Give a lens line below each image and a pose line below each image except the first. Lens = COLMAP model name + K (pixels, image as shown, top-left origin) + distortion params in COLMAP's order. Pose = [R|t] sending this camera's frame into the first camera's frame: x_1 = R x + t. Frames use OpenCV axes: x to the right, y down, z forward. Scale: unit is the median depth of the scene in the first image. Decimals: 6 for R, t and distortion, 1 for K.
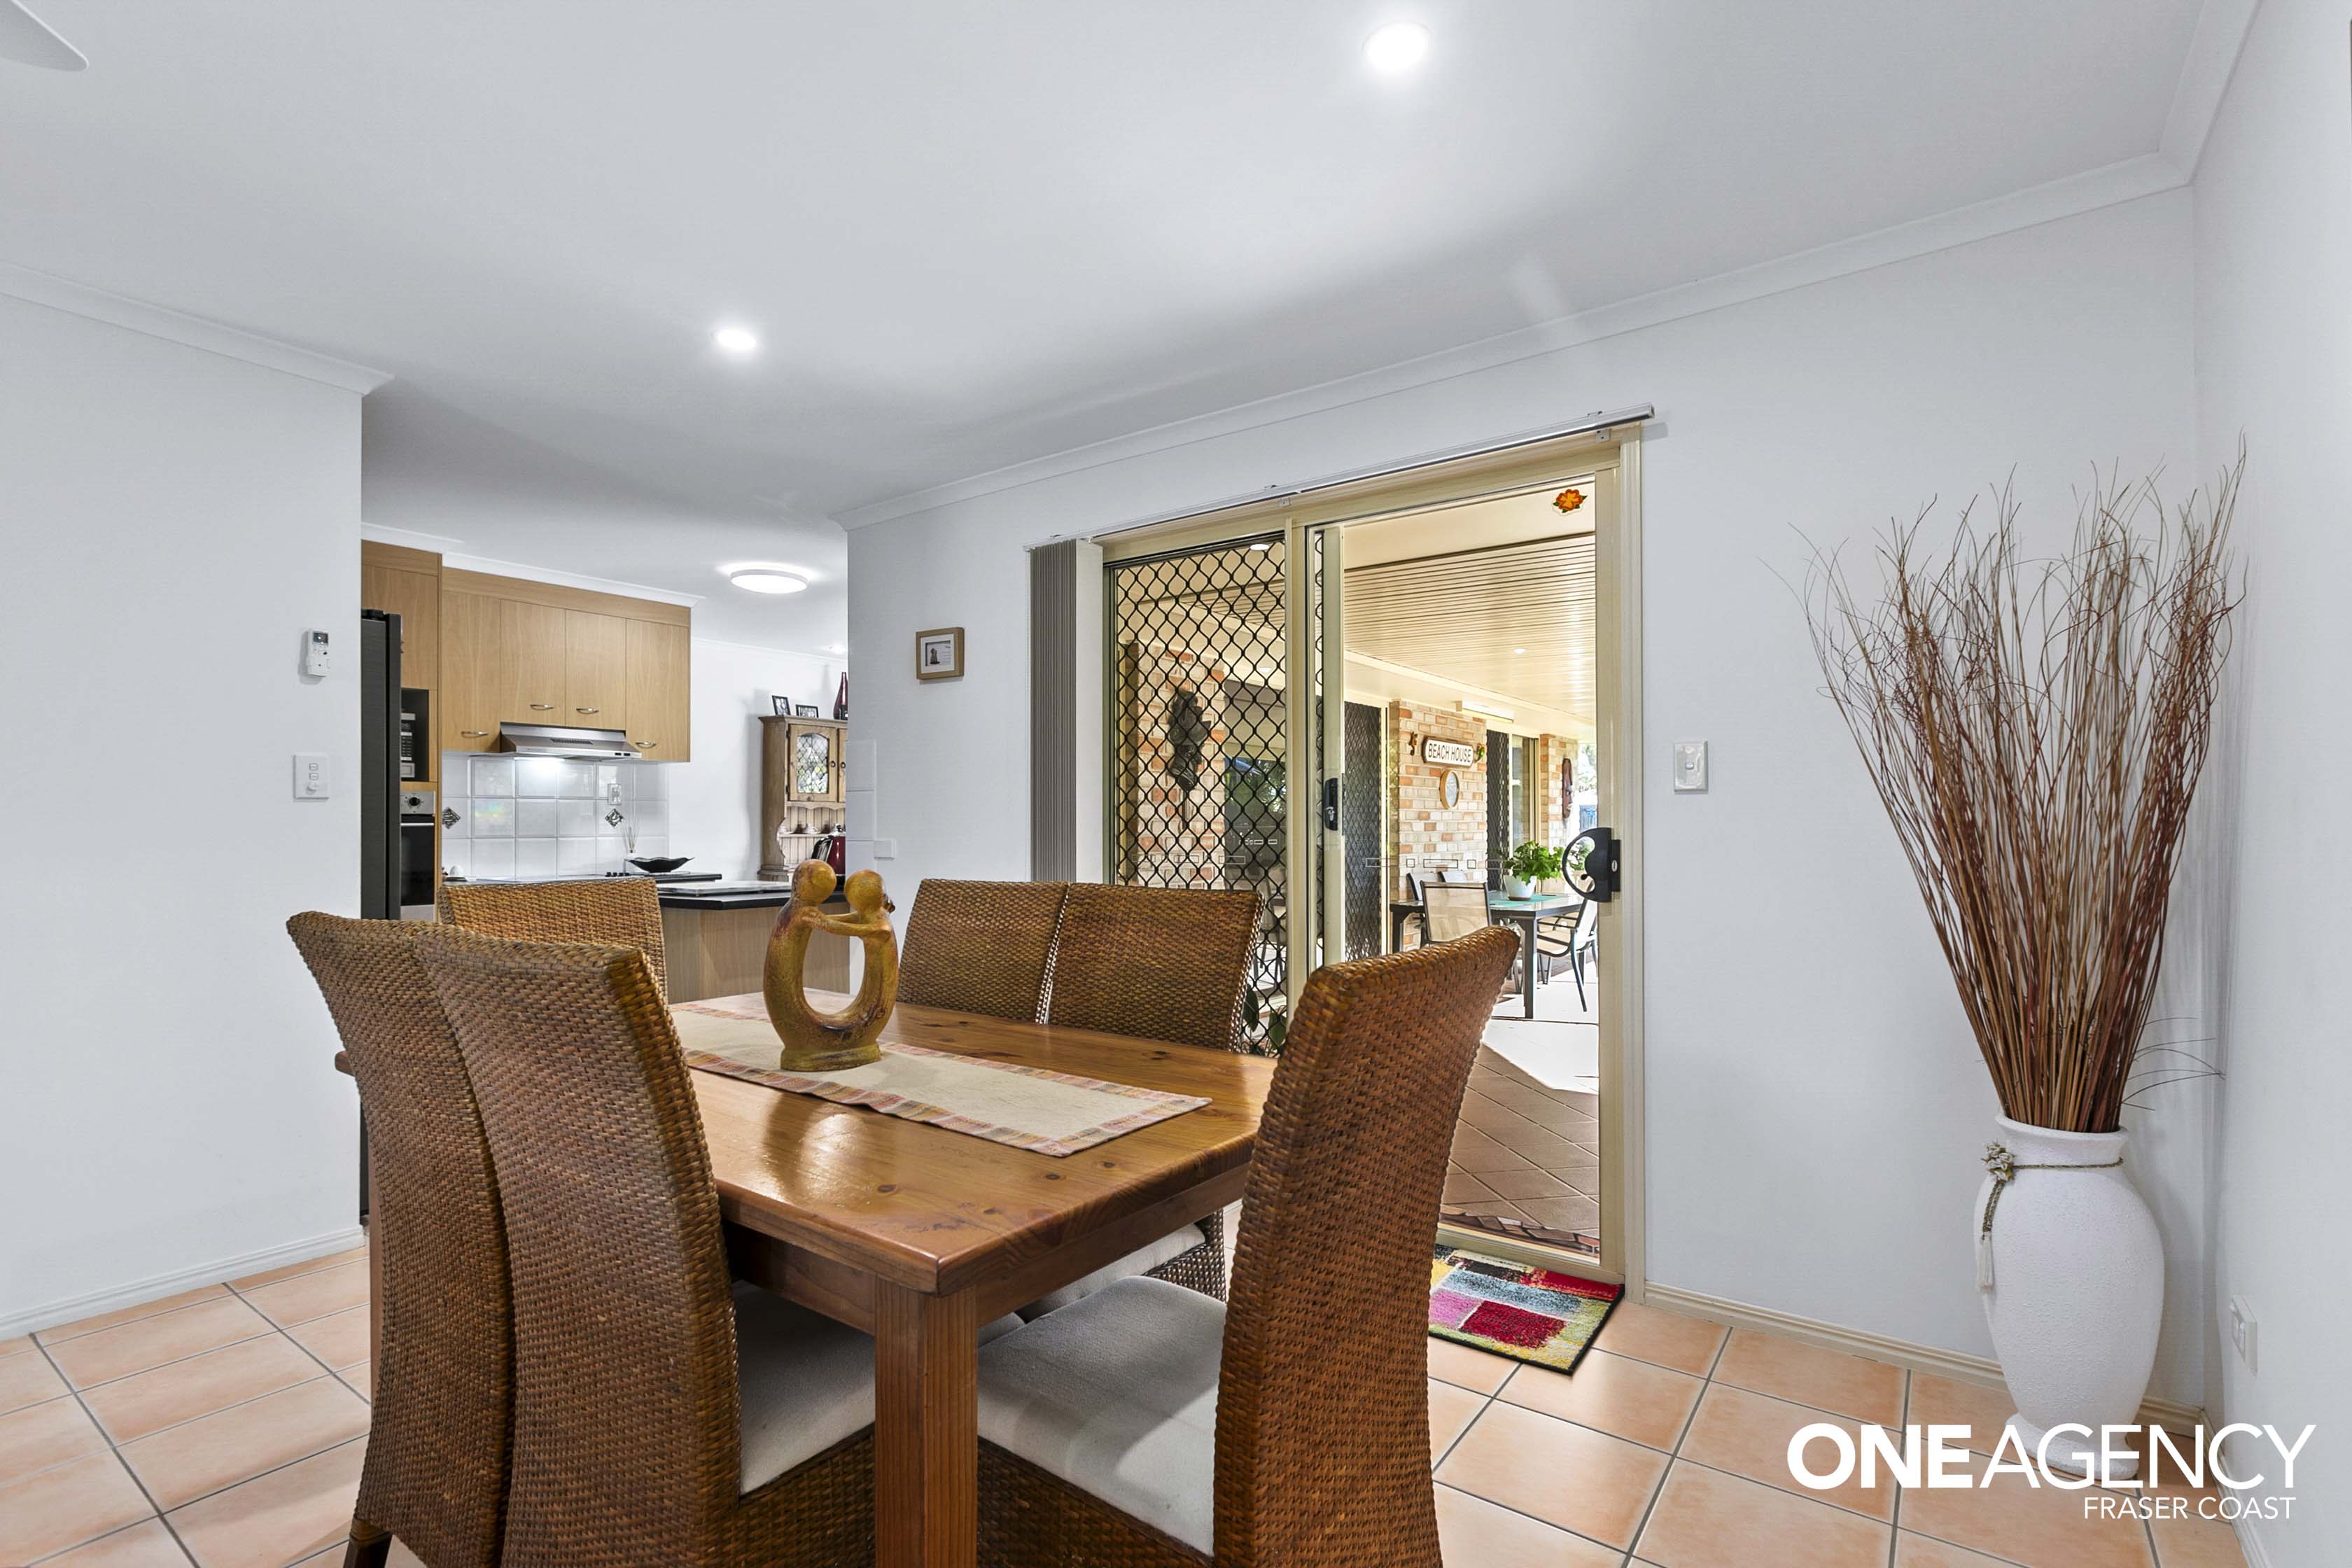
lens RADIAL K [[1094.2, 0, 1178.5], [0, 1094.2, 817.3], [0, 0, 1]] dist [-0.000158, -0.000027]
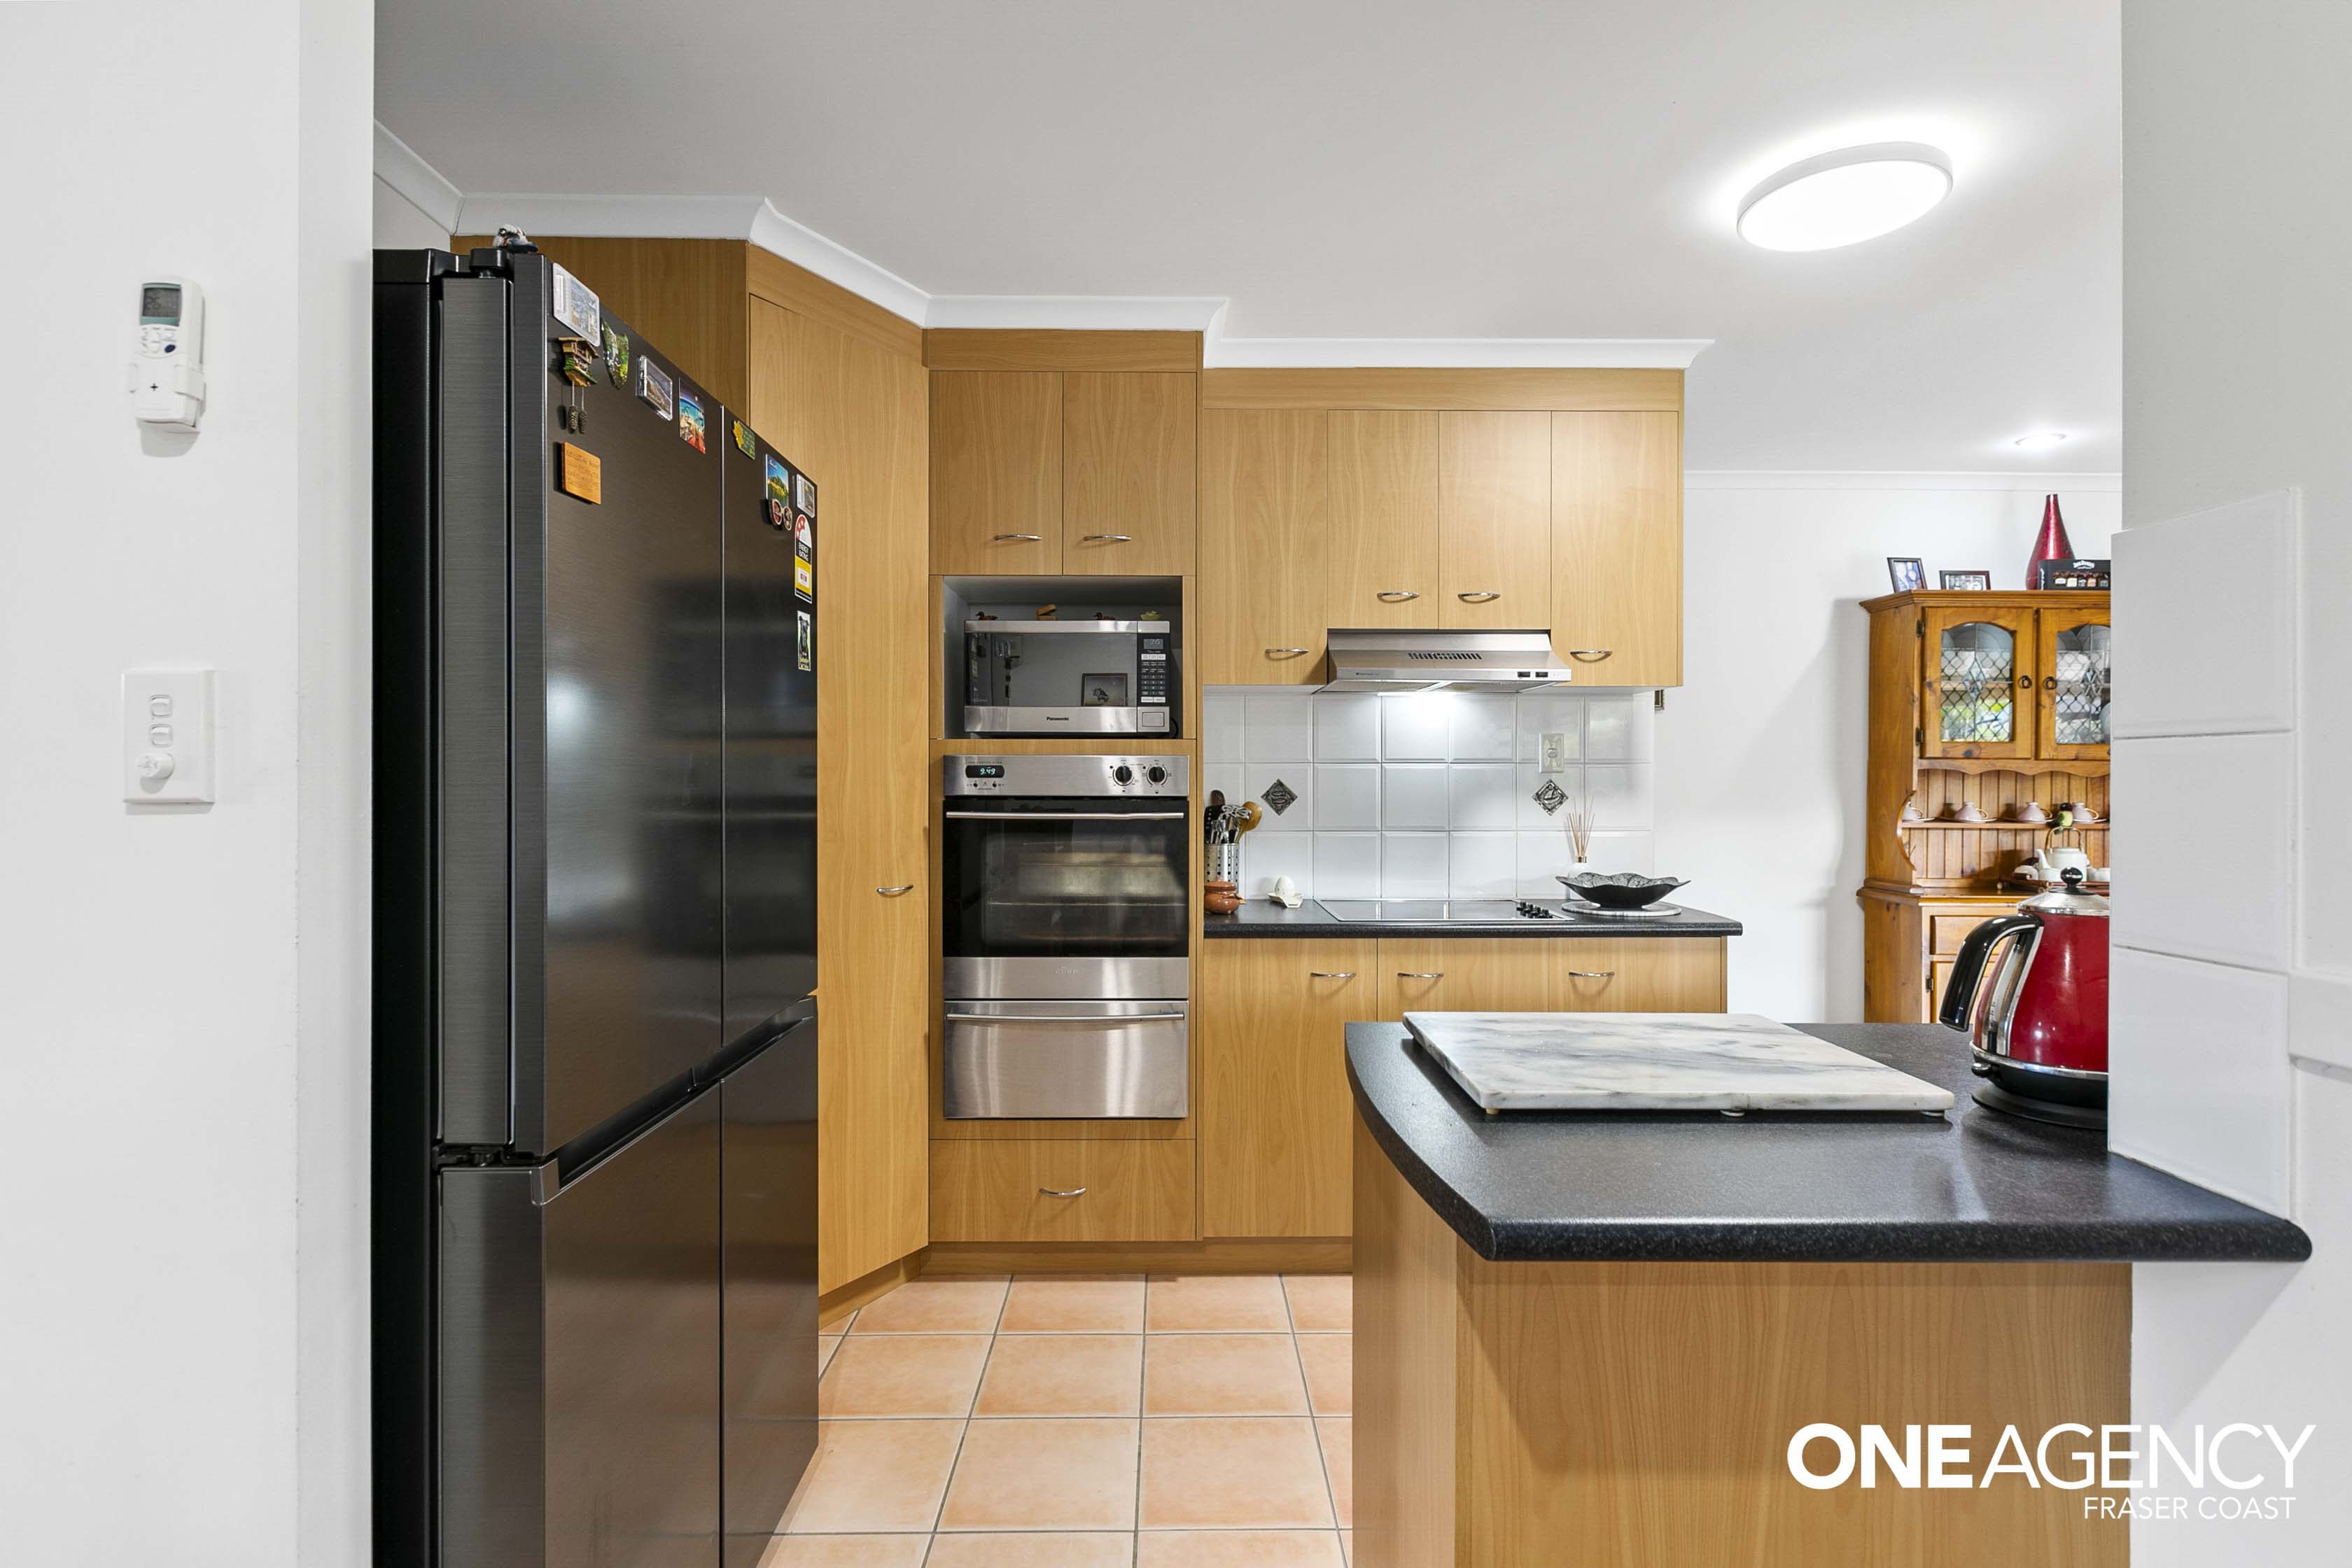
lens RADIAL K [[1145.6, 0, 1177.3], [0, 1145.6, 771.4], [0, 0, 1]] dist [0.003383, 0.000489]
pose [[0.592253, 0.001781, -0.805750, -0.133190], [0.000752, 0.999996, 0.002763, -0.011024], [0.805752, -0.002242, 0.592249, 0.410371]]
